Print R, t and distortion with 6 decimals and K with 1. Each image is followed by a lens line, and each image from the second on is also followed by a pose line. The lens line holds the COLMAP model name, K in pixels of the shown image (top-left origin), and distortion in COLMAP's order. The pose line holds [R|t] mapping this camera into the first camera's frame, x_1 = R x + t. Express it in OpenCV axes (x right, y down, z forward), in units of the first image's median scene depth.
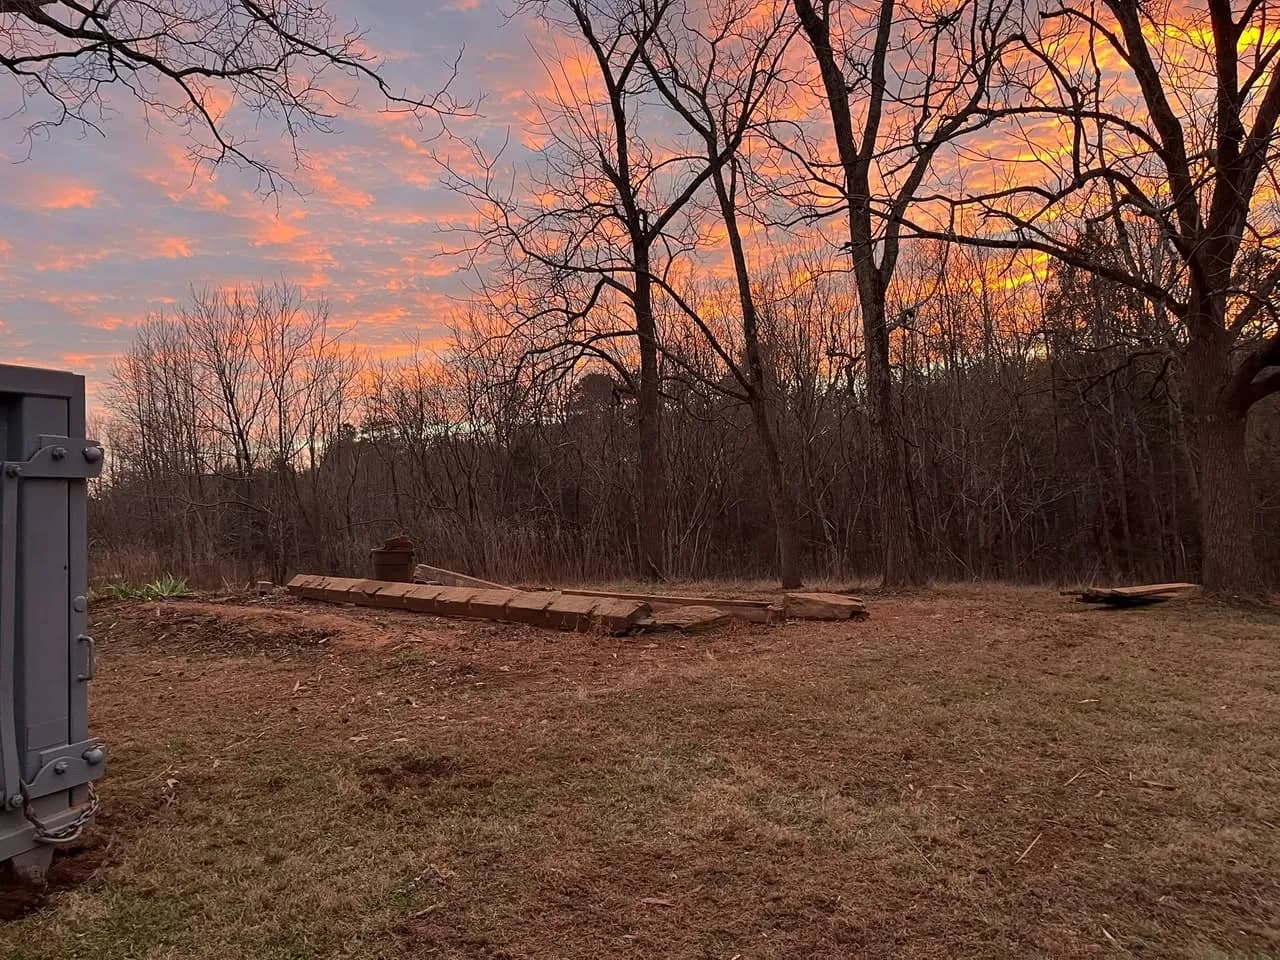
lens RADIAL K [[957.3, 0, 641.1], [0, 957.3, 479.4], [0, 0, 1]] dist [0.032077, -0.024485]
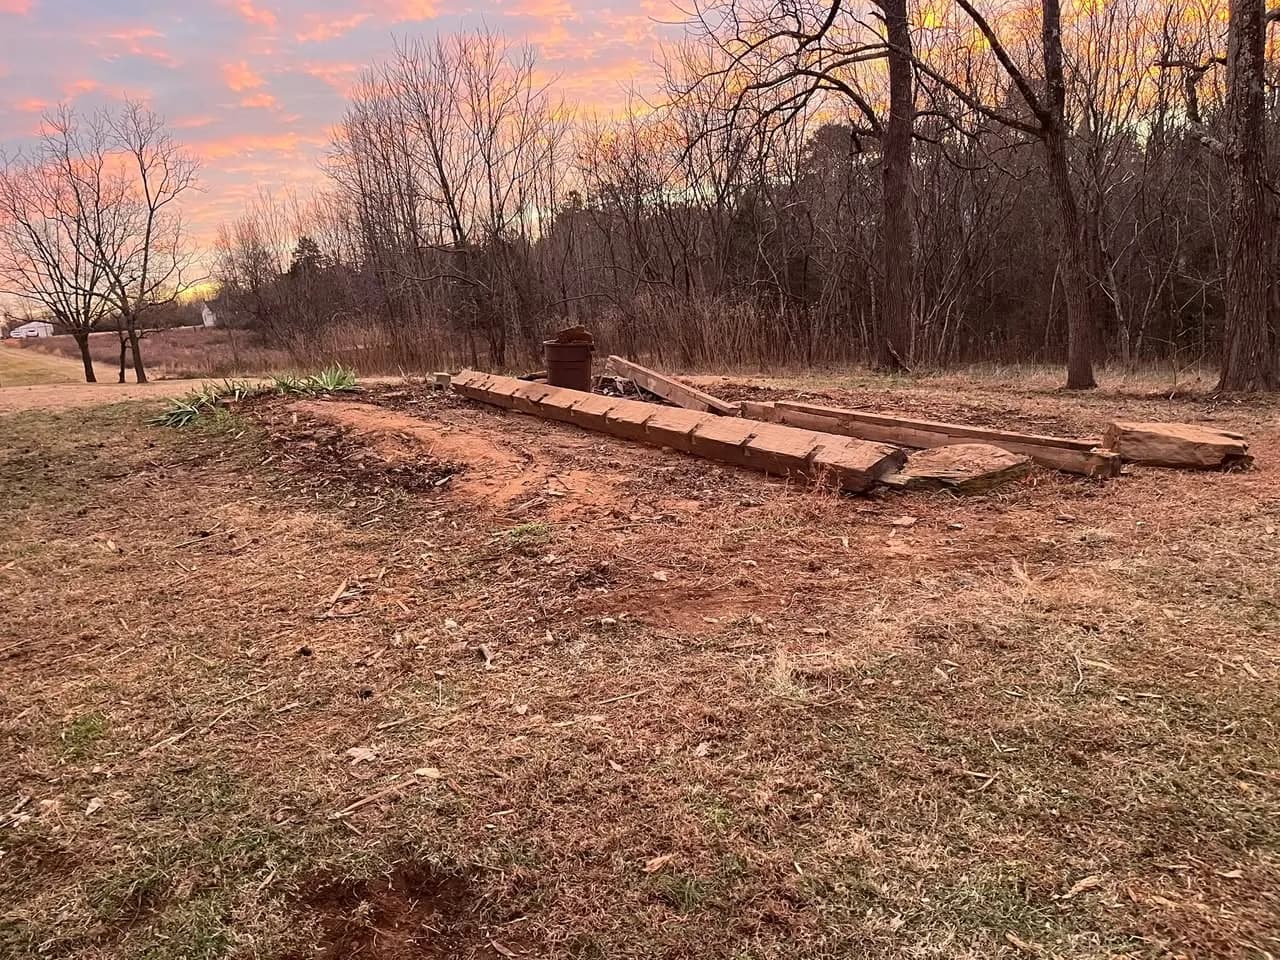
lens RADIAL K [[957.3, 0, 642.1], [0, 957.3, 484.1], [0, 0, 1]] dist [0.032077, -0.024485]
pose [[0.972733, 0.041703, -0.228150, -0.007297], [0.014197, 0.971151, 0.238041, -0.001652], [0.231495, -0.234789, 0.944078, 0.182758]]
